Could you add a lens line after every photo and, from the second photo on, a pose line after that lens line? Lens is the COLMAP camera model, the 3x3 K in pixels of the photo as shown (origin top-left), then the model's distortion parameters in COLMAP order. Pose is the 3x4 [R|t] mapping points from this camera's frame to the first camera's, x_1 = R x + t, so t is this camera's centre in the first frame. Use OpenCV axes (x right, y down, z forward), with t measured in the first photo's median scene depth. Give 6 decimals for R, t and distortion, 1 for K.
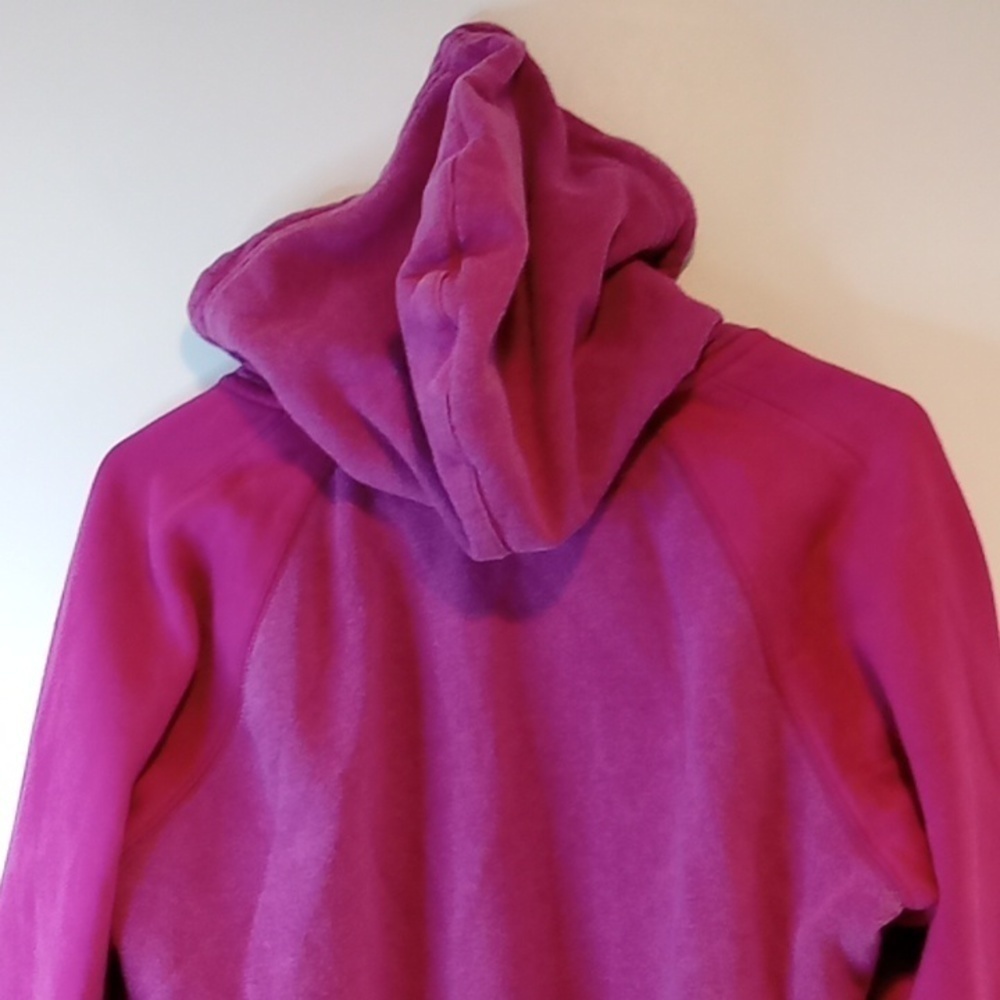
lens RADIAL K [[1683.6, 0, 506.3], [0, 1683.6, 494.0], [0, 0, 1]] dist [-0.009194, 0.000000]
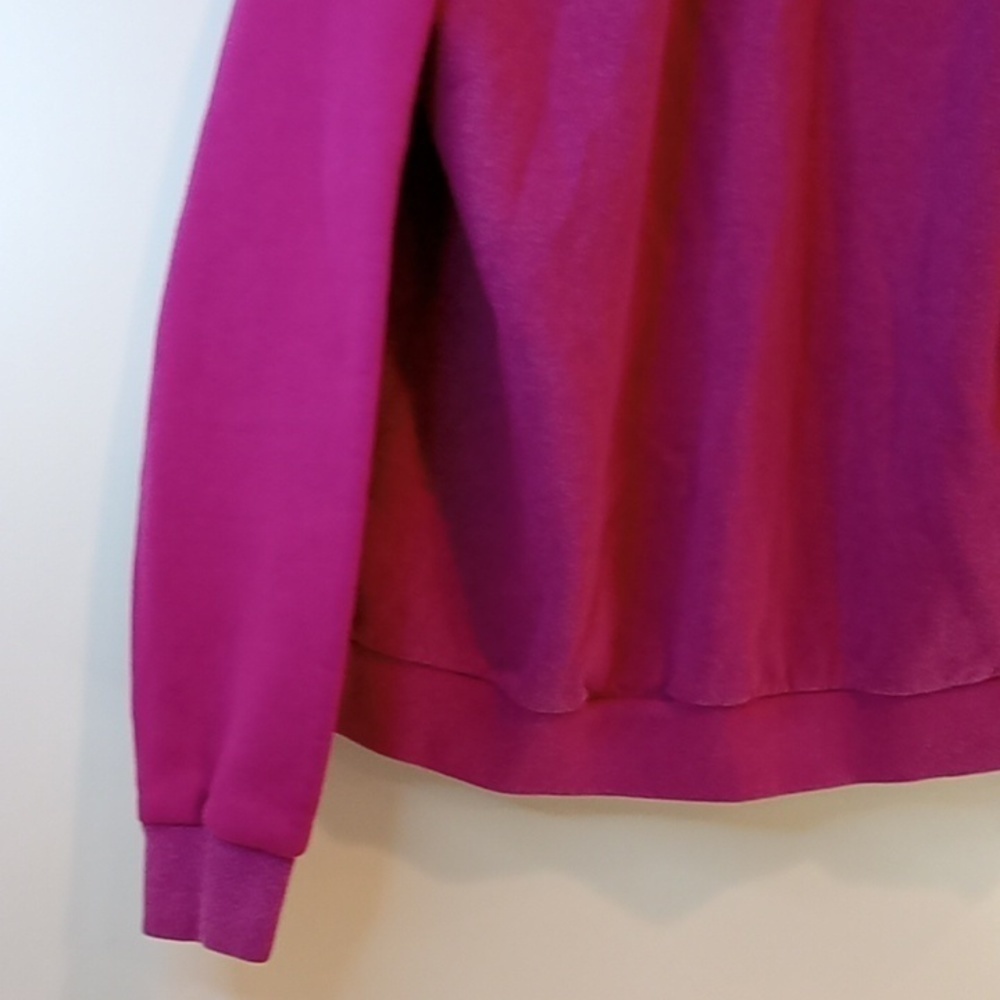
lens RADIAL K [[1683.6, 0, 498.4], [0, 1683.6, 496.9], [0, 0, 1]] dist [-0.009194, 0.000000]
pose [[0.952802, 0.061773, 0.297241, -0.438467], [-0.104637, 0.985909, 0.130519, 0.385929], [-0.284990, -0.155461, 0.945840, 0.095829]]
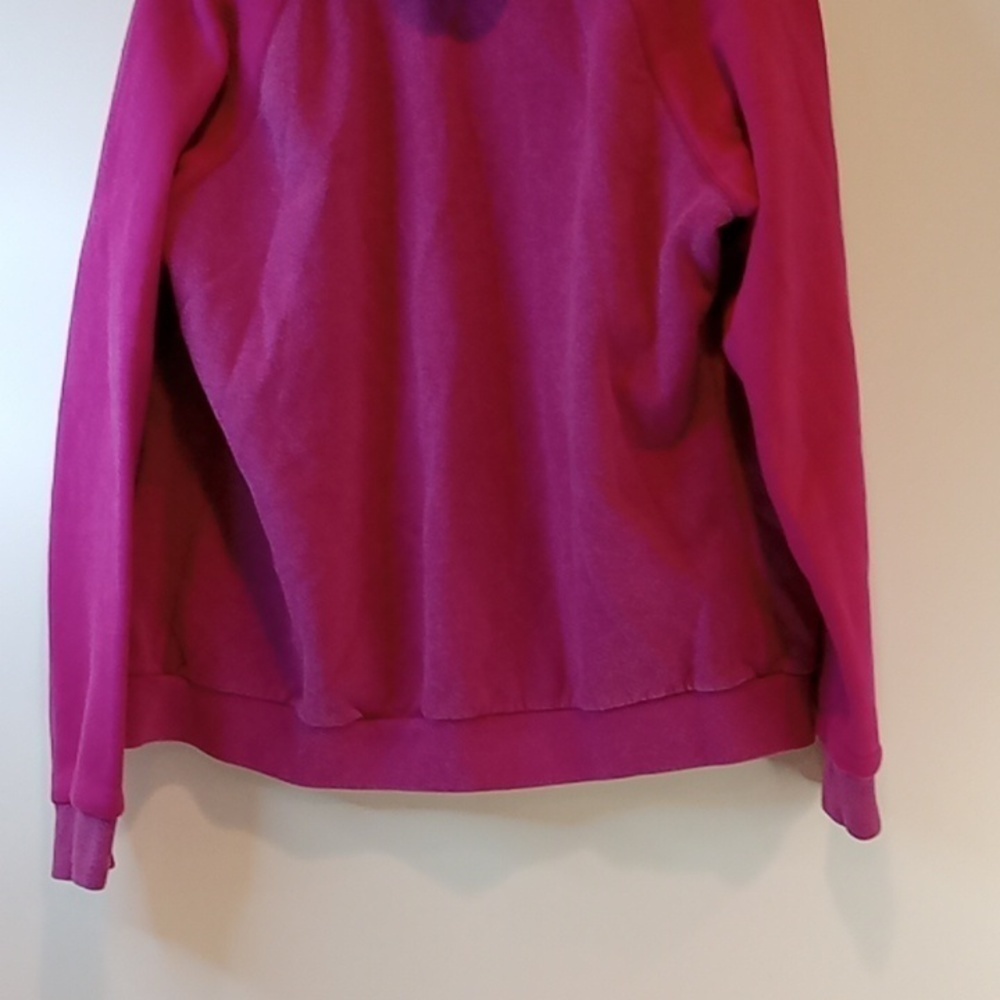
lens RADIAL K [[1683.6, 0, 502.1], [0, 1683.6, 507.6], [0, 0, 1]] dist [-0.009194, 0.000000]
pose [[0.999120, 0.012061, -0.040180, 0.096383], [-0.009137, 0.997350, 0.072179, 0.355559], [0.040944, -0.071749, 0.996582, -0.362397]]
